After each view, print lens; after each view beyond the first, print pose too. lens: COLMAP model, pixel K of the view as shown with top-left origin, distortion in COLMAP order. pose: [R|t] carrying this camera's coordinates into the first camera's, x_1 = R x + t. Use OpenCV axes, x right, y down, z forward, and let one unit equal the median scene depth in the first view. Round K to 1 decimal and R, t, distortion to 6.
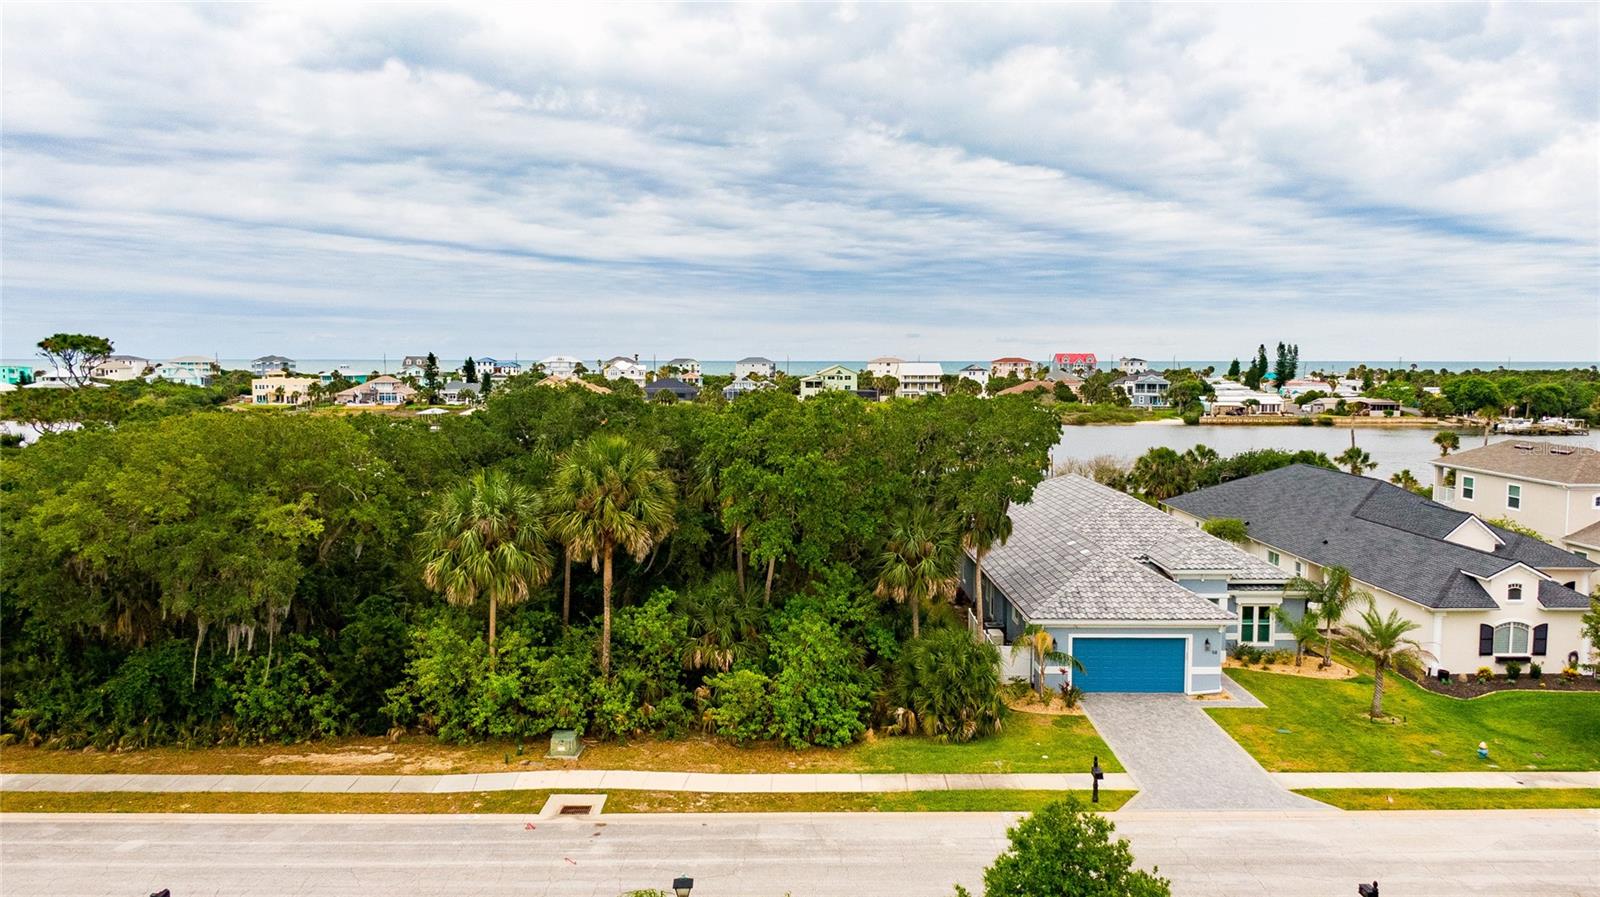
lens RADIAL K [[1140.0, 0, 831.4], [0, 1140.0, 450.2], [0, 0, 1]] dist [0.092330, -0.141962]
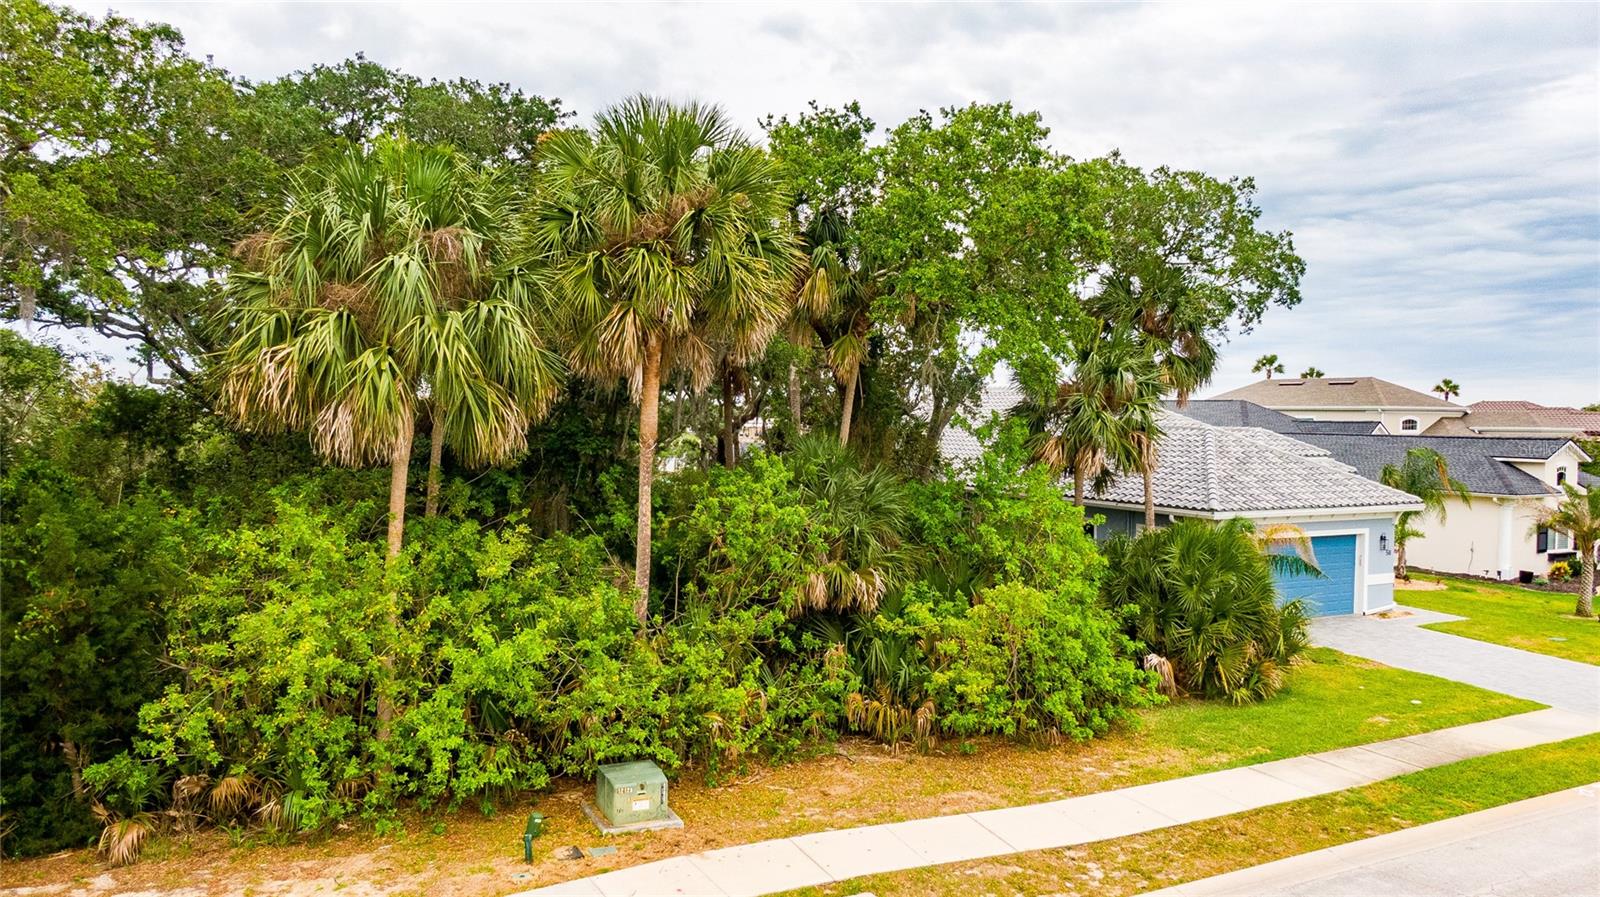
lens RADIAL K [[1145.0, 0, 825.4], [0, 1145.0, 446.8], [0, 0, 1]] dist [0.049760, -0.067969]
pose [[0.895523, -0.008828, 0.444929, -0.332038], [0.029859, 0.998742, -0.040280, 0.140760], [-0.444013, 0.049357, 0.894660, 0.559712]]
